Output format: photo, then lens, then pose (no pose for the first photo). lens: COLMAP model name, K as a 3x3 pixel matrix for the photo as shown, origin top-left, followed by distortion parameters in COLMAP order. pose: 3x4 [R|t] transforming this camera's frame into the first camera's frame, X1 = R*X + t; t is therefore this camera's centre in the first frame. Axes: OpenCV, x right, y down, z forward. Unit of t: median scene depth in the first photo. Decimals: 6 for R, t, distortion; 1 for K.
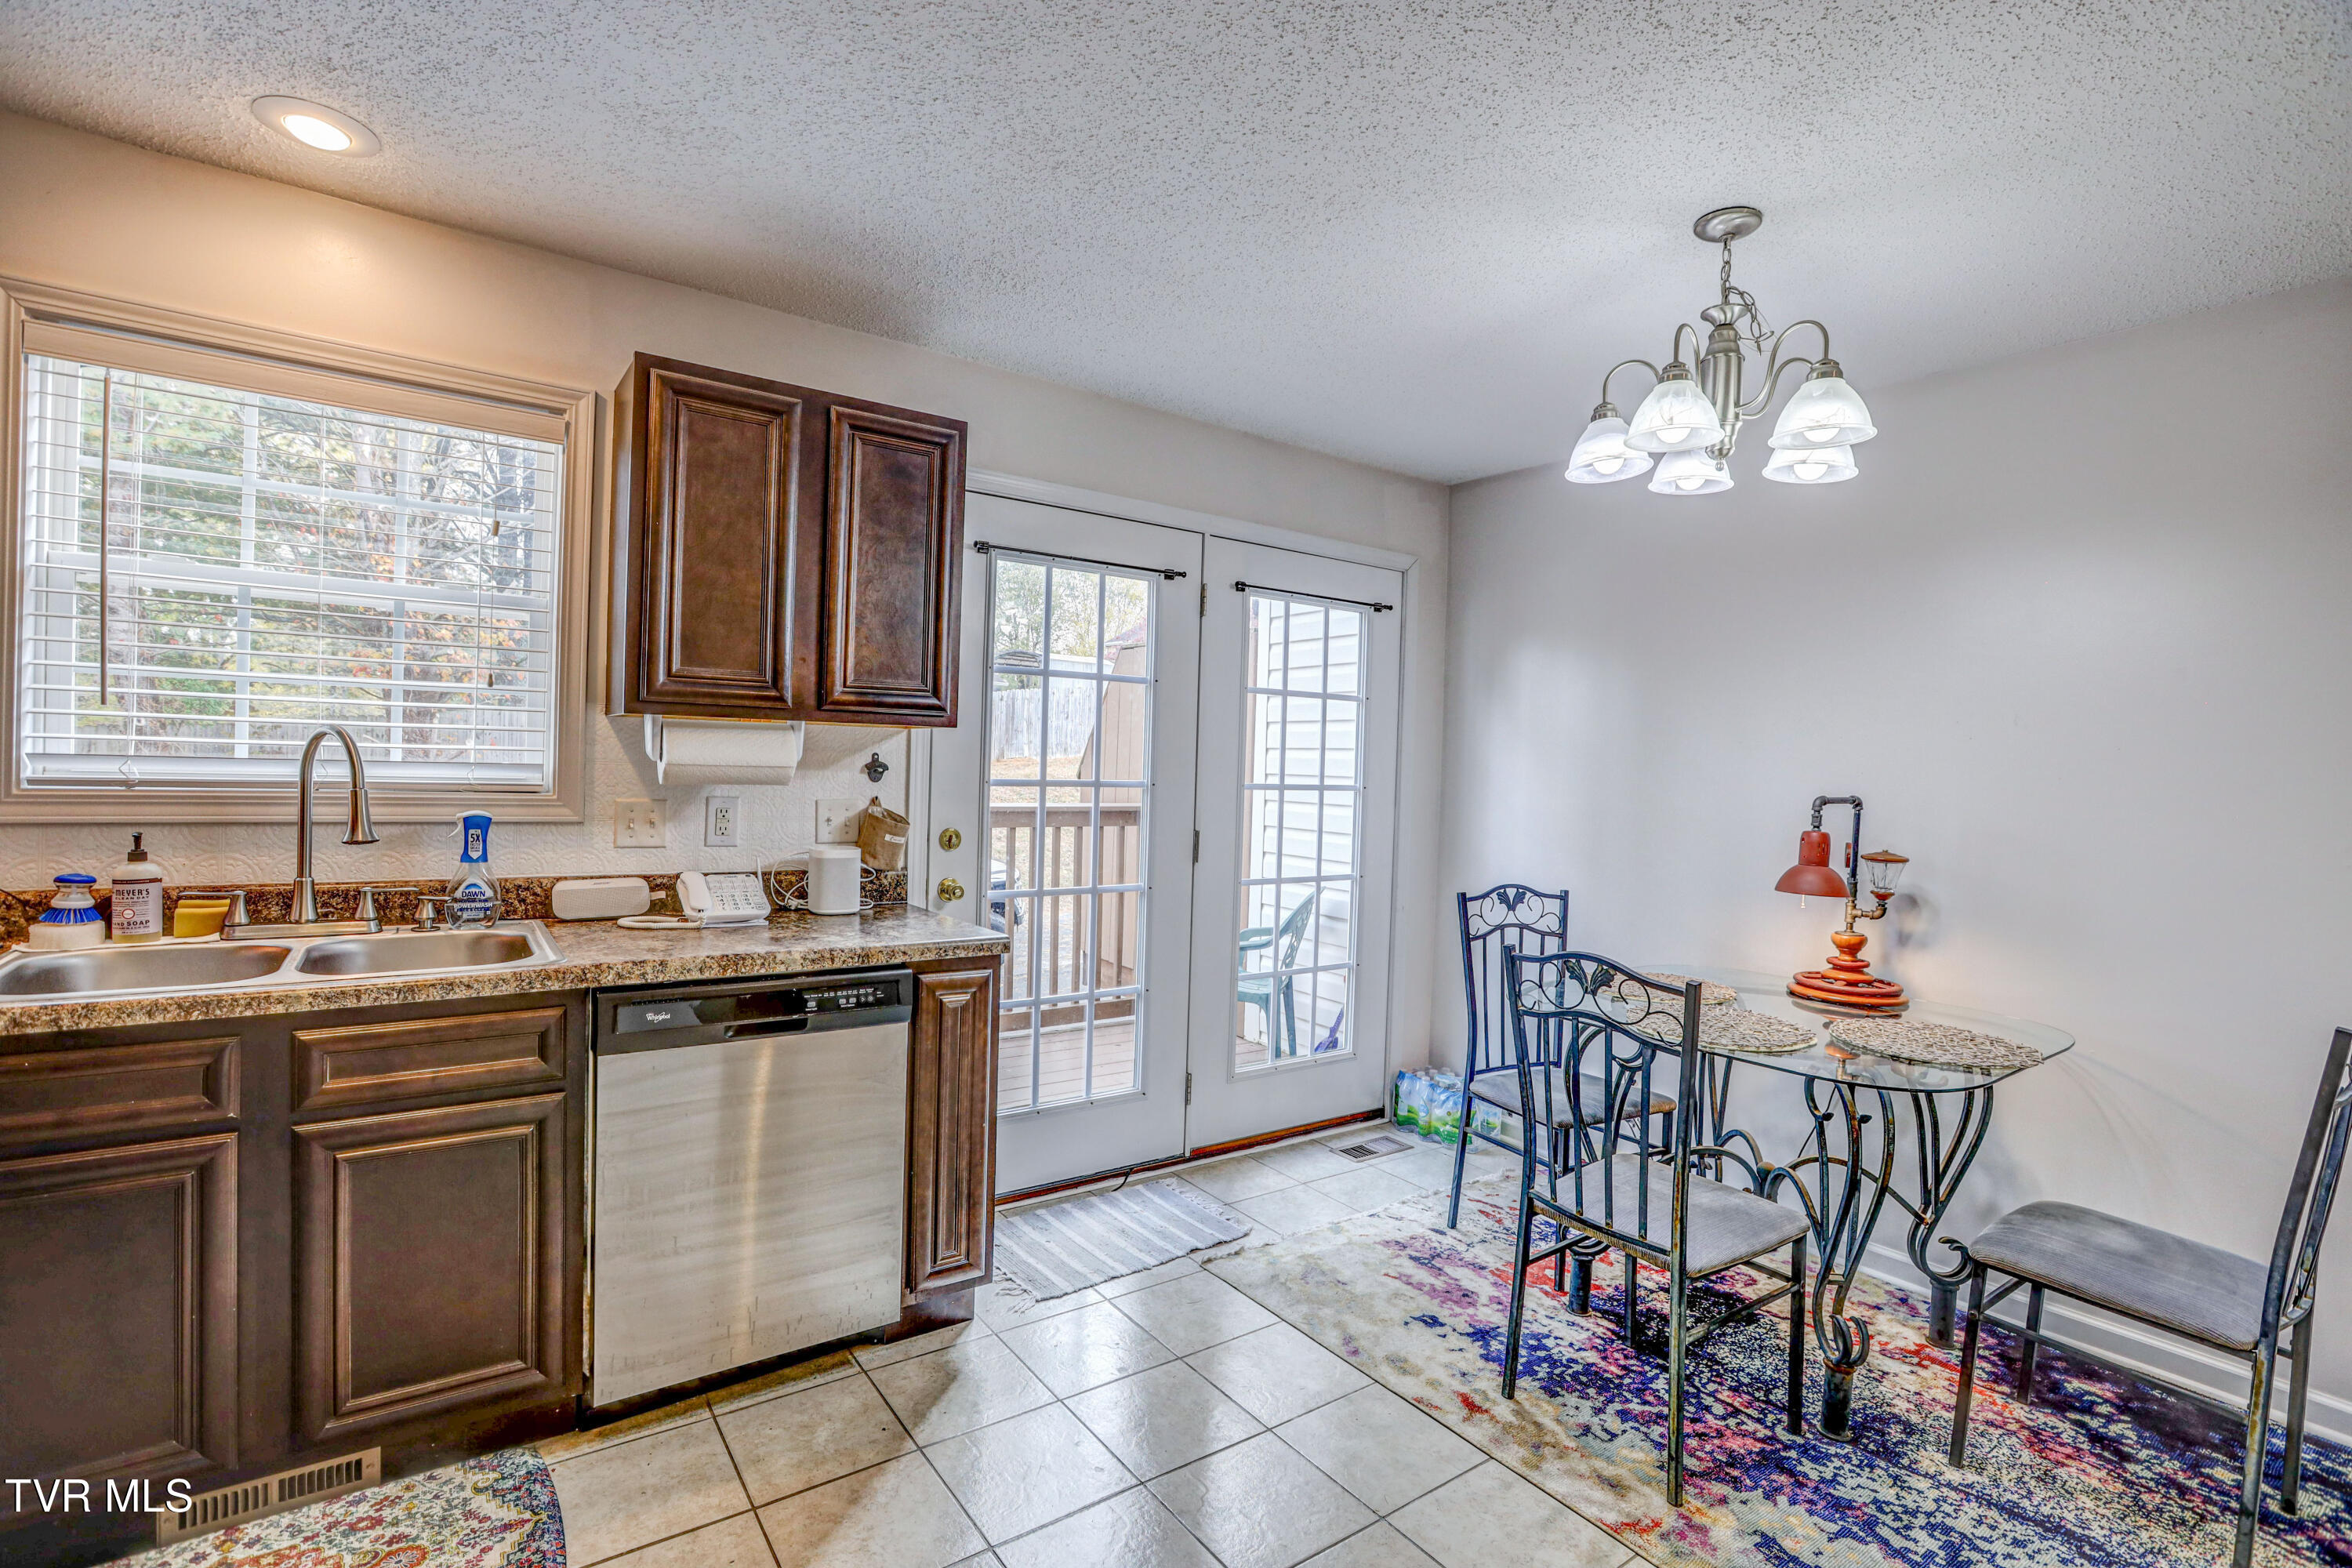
lens RADIAL K [[1077.6, 0, 1163.8], [0, 1077.6, 781.6], [0, 0, 1]] dist [-0.044878, 0.010767]
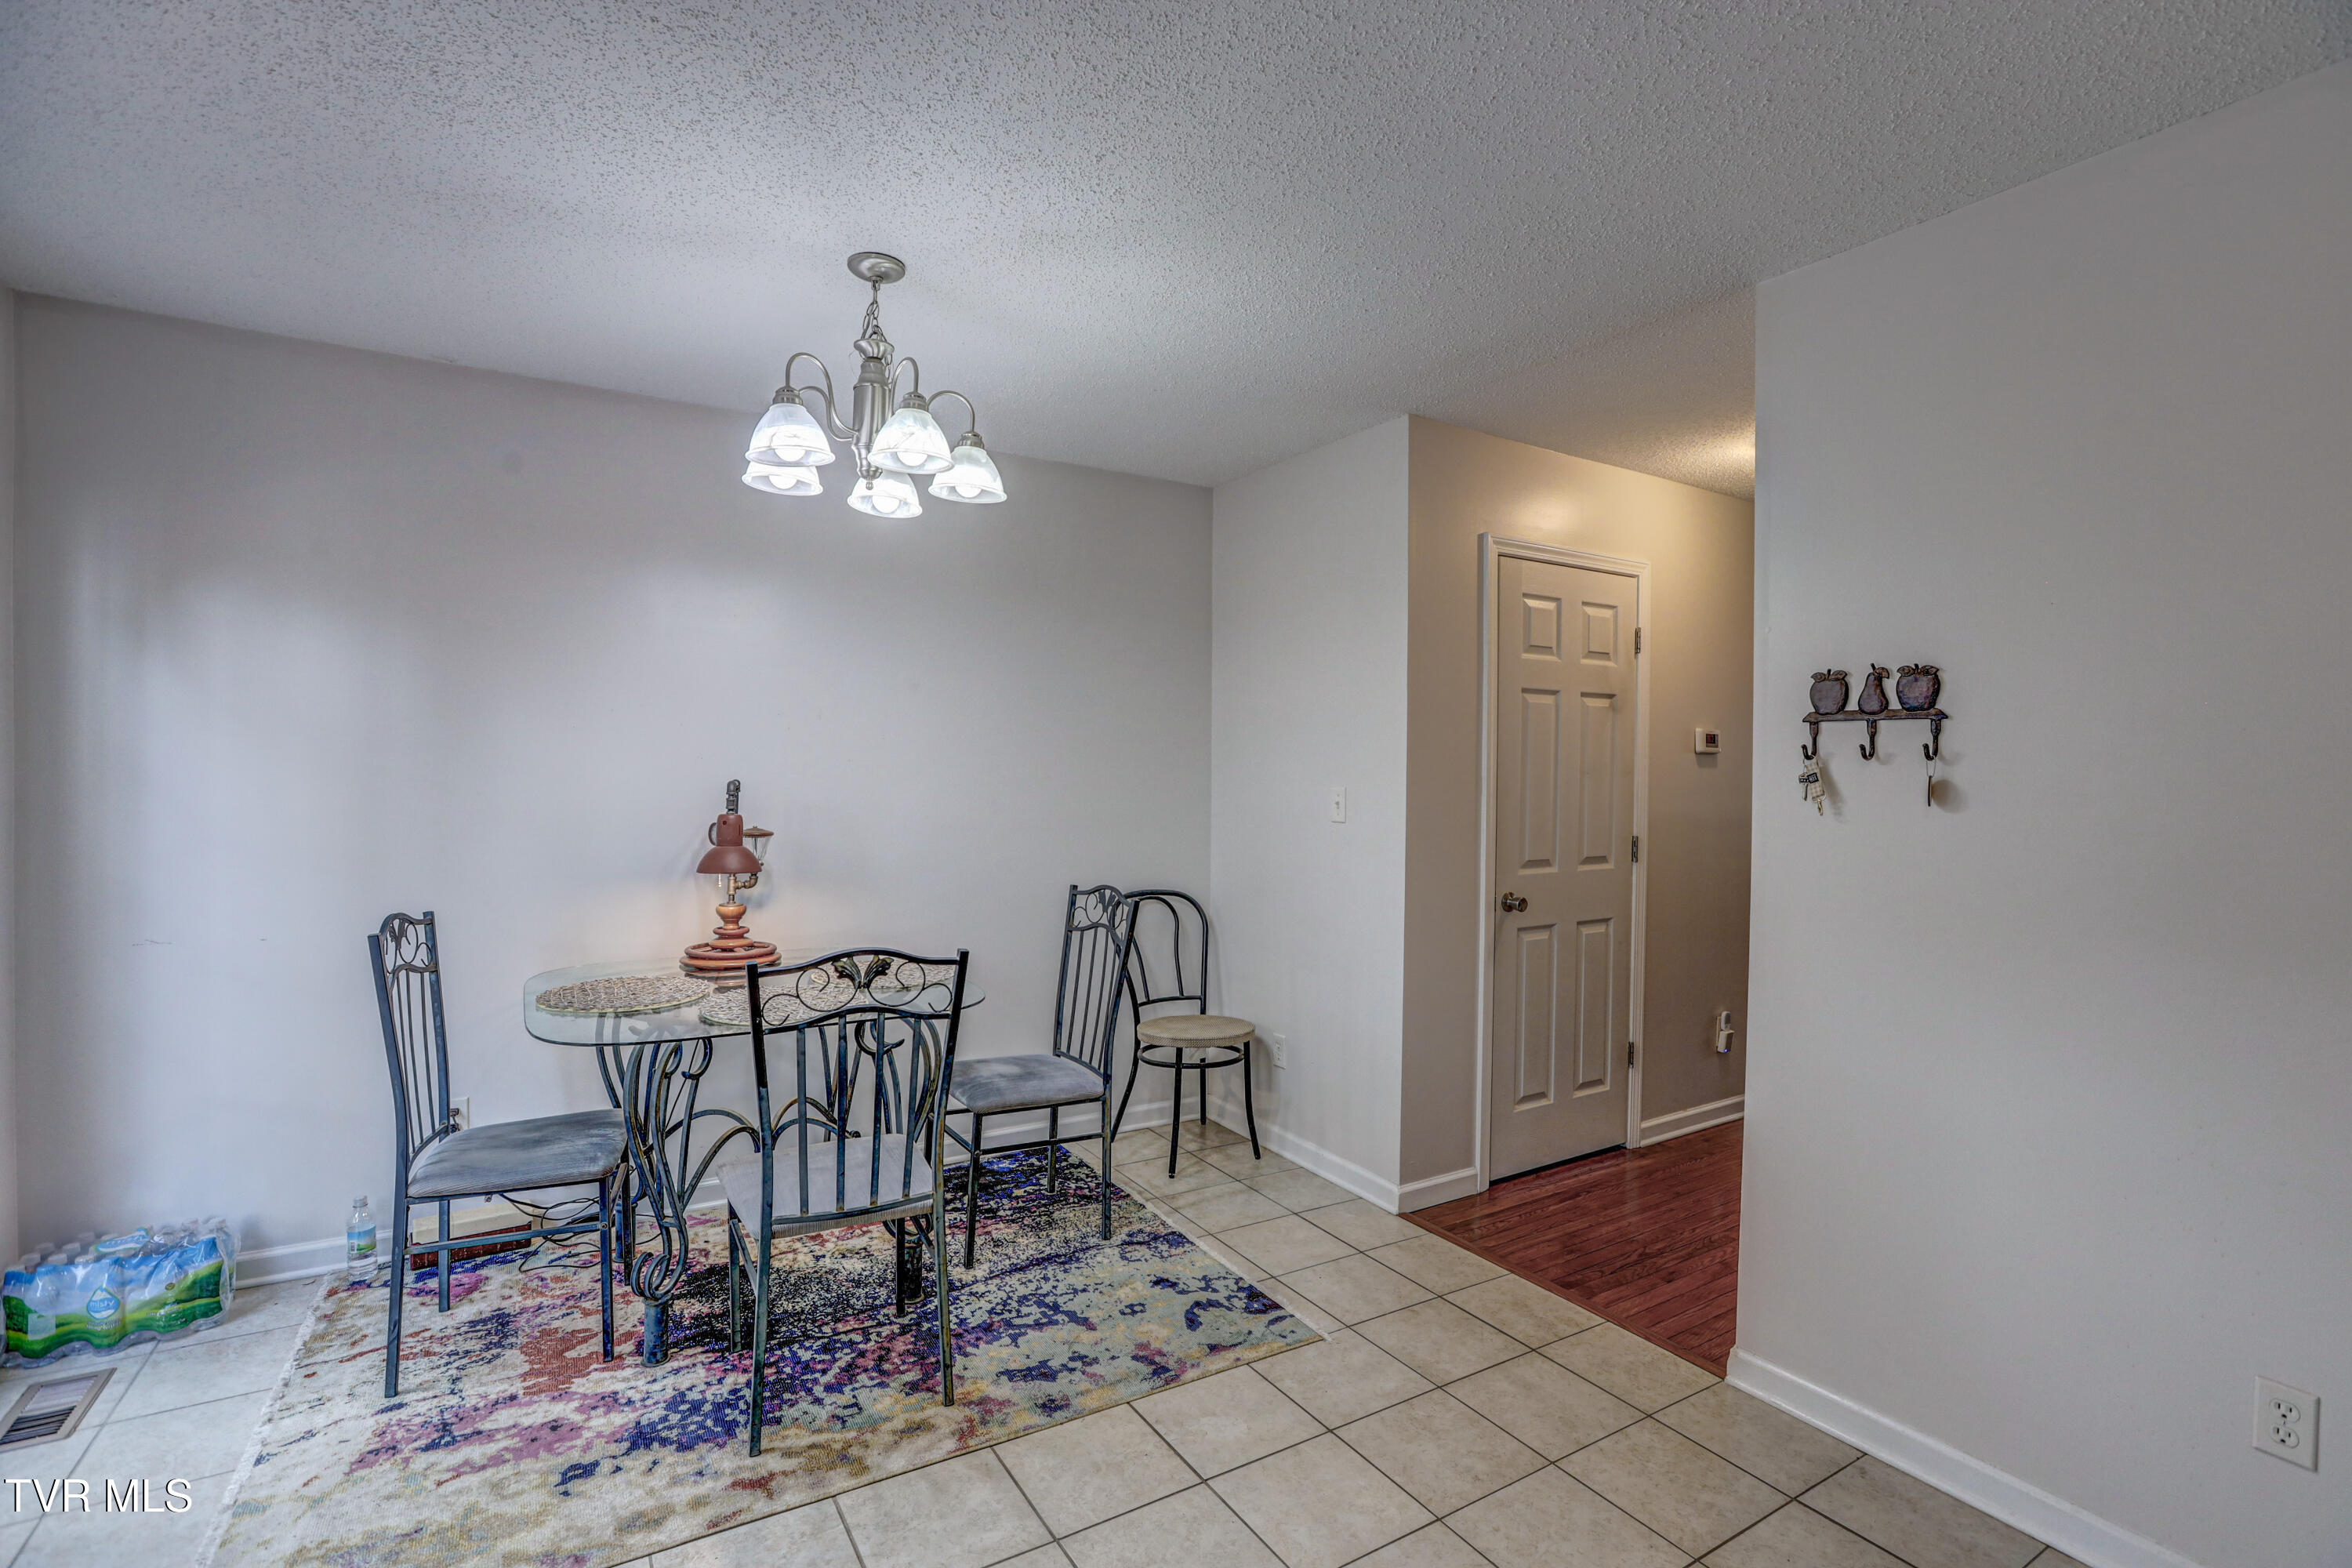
lens RADIAL K [[1077.6, 0, 1186.7], [0, 1077.6, 767.6], [0, 0, 1]] dist [-0.044878, 0.010767]
pose [[0.045857, -0.028180, 0.998550, -0.526916], [0.003828, 0.999600, 0.028034, -0.034421], [-0.998941, 0.002537, 0.045946, 0.560465]]
